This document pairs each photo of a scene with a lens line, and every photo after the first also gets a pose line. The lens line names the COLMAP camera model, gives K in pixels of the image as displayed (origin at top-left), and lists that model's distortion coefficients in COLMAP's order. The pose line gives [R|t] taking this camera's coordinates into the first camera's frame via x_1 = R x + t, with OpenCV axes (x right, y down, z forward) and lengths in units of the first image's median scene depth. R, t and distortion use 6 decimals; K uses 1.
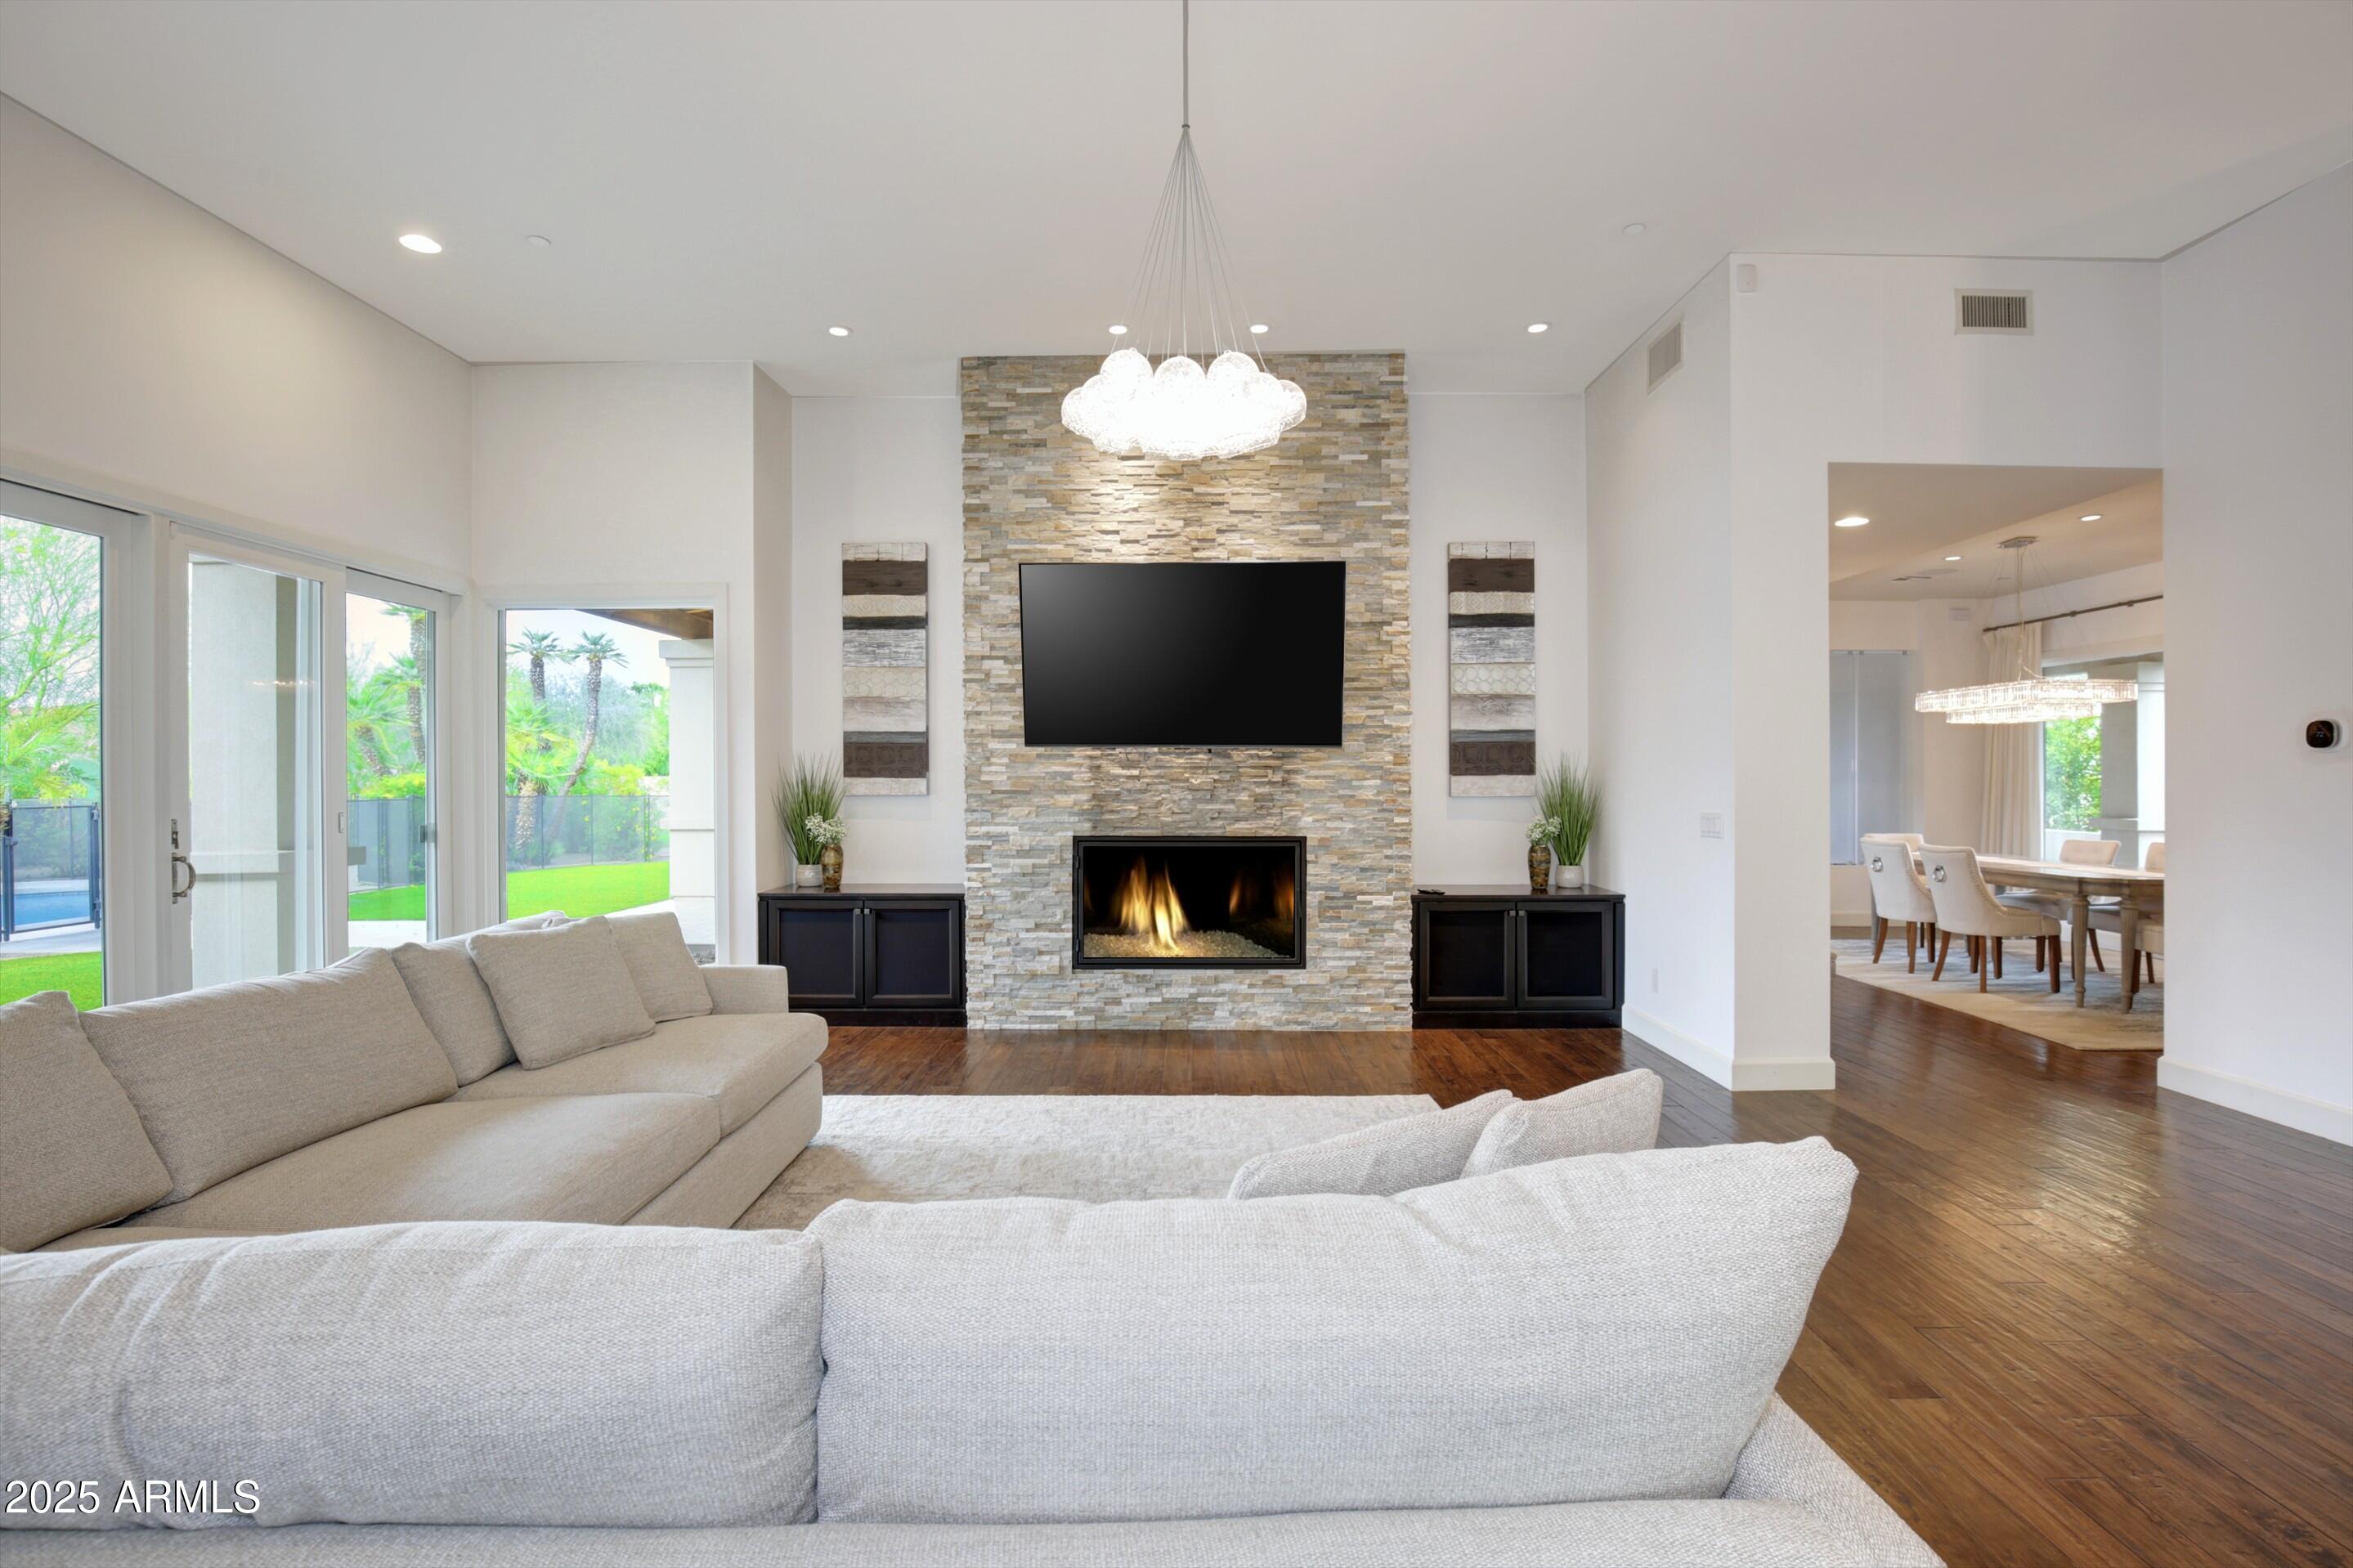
lens RADIAL K [[1069.2, 0, 1176.5], [0, 1069.2, 784.0], [0, 0, 1]] dist [-0.041950, -0.000090]
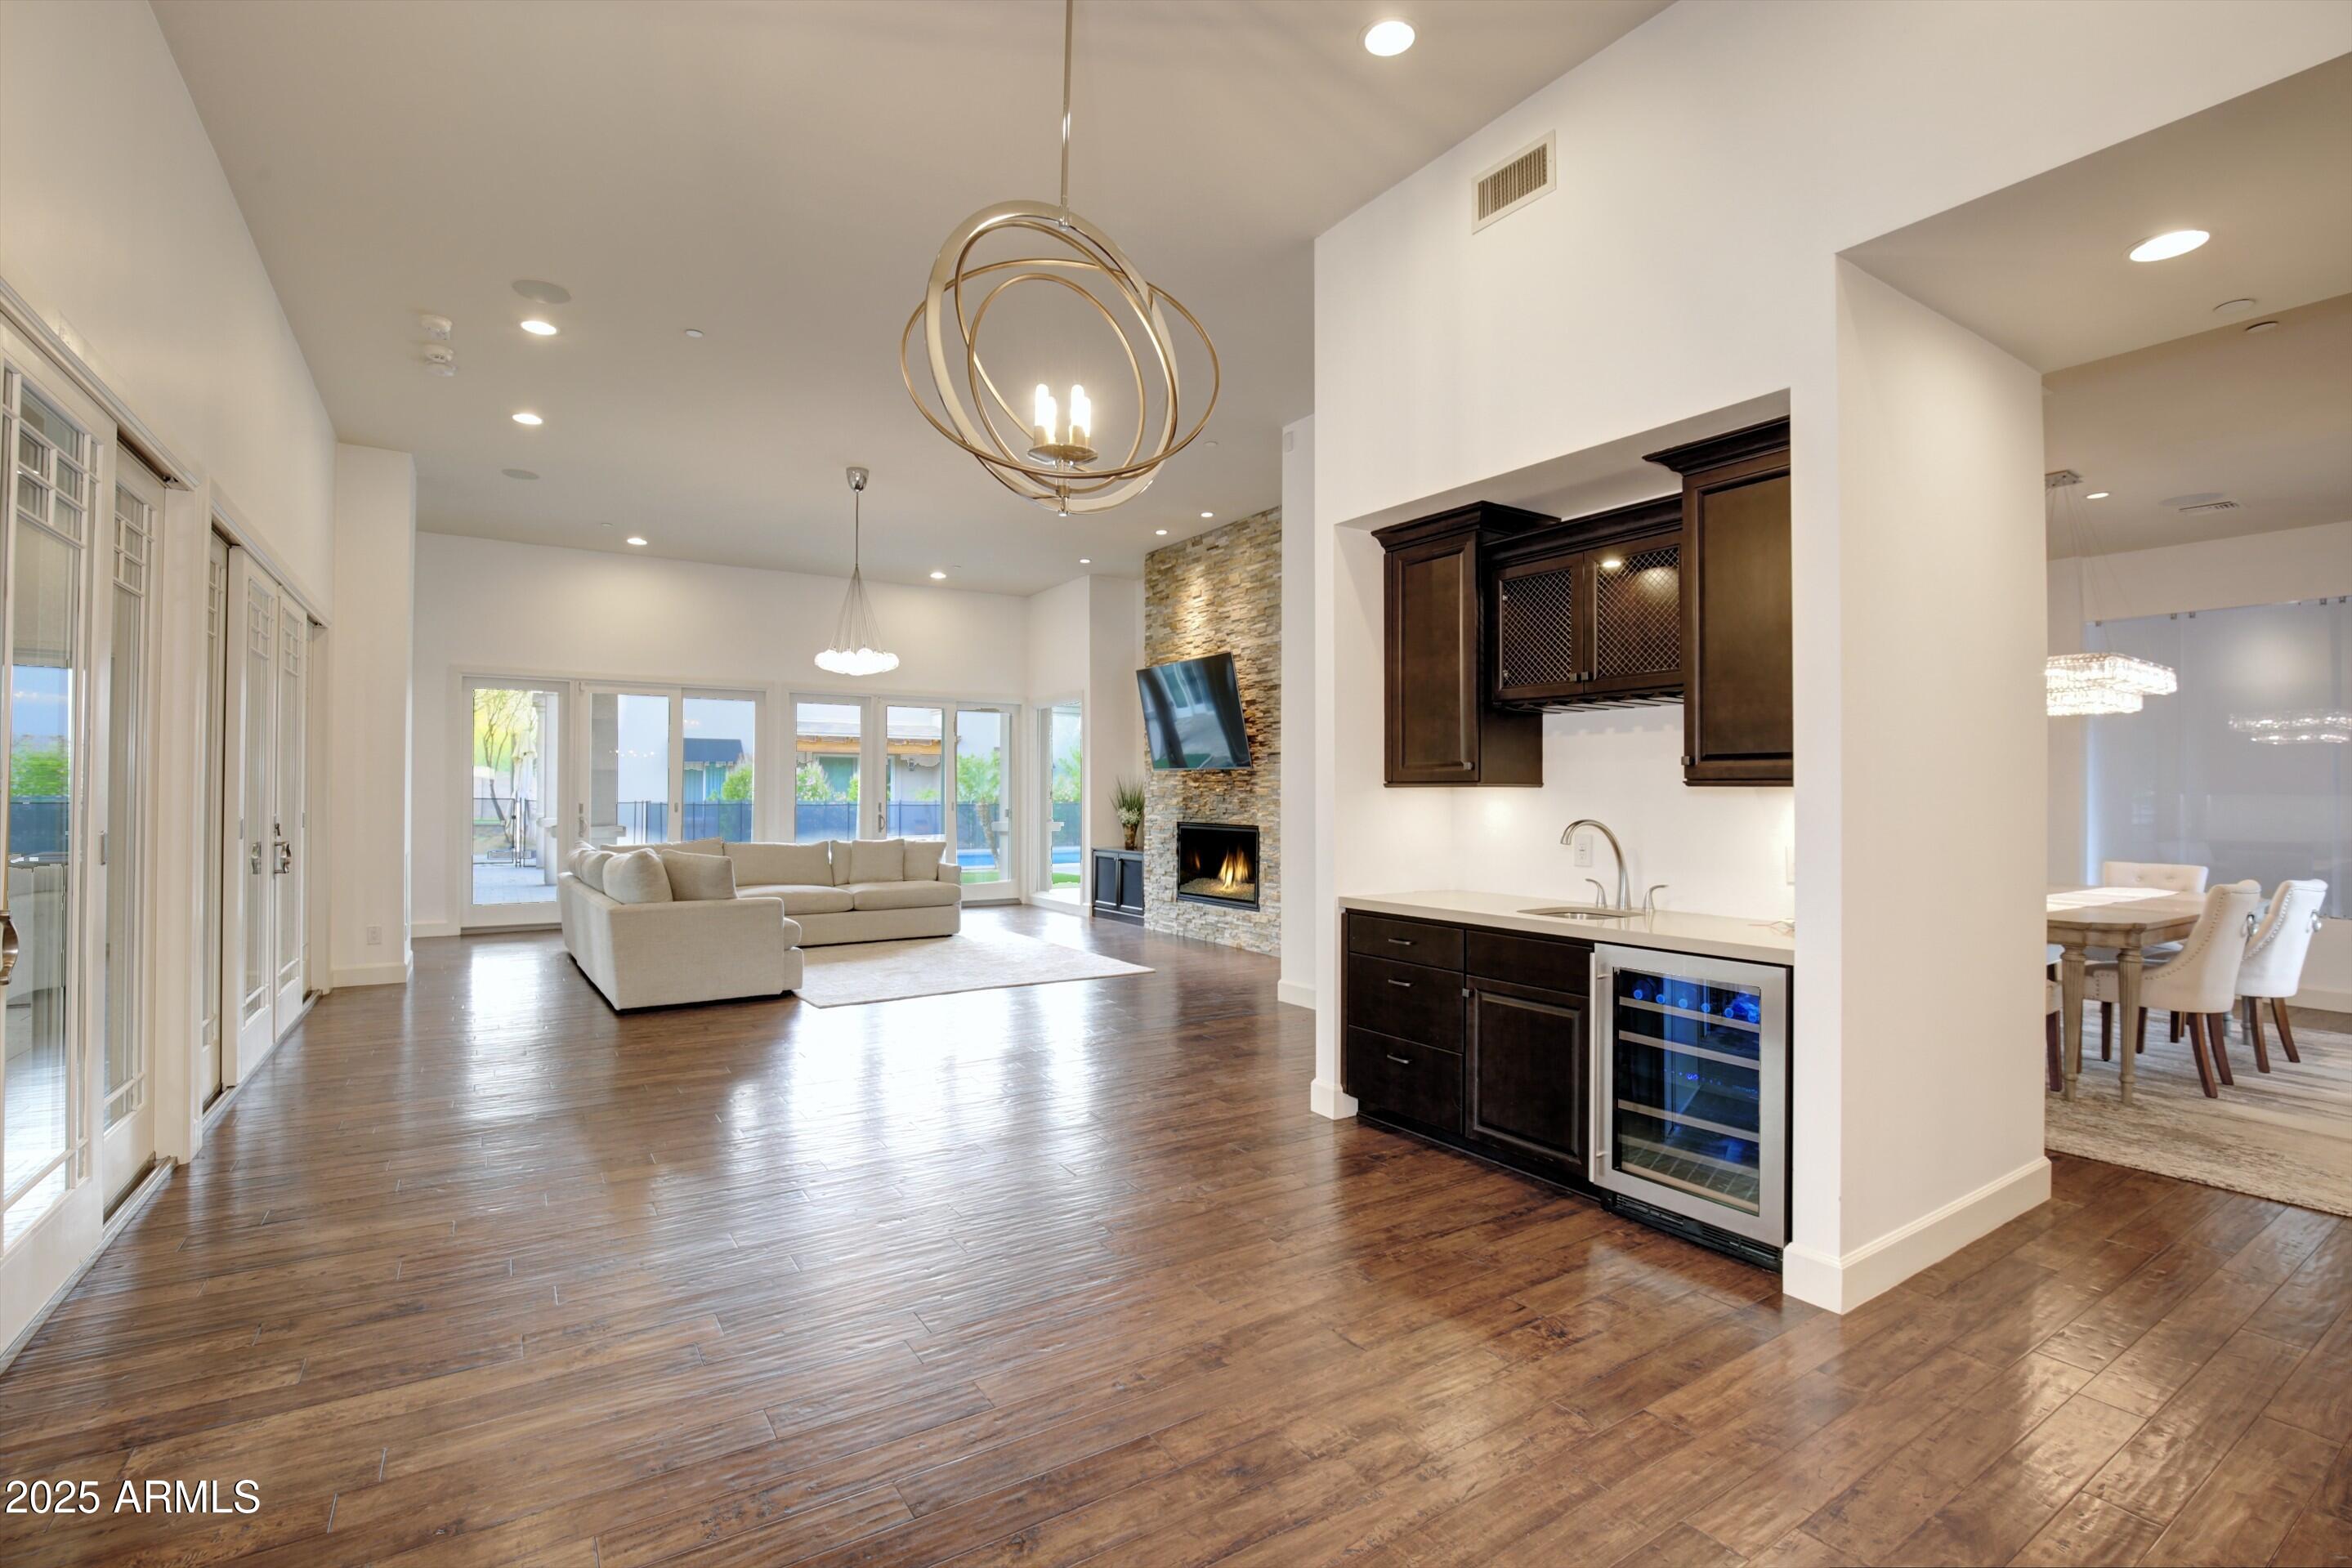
lens RADIAL K [[1068.7, 0, 1176.0], [0, 1068.7, 784.0], [0, 0, 1]] dist [-0.041950, -0.000090]
pose [[0.548662, -0.005257, -0.836028, 1.342138], [-0.001891, 0.999970, -0.007529, 0.000456], [0.836042, 0.005712, 0.548635, 0.054137]]
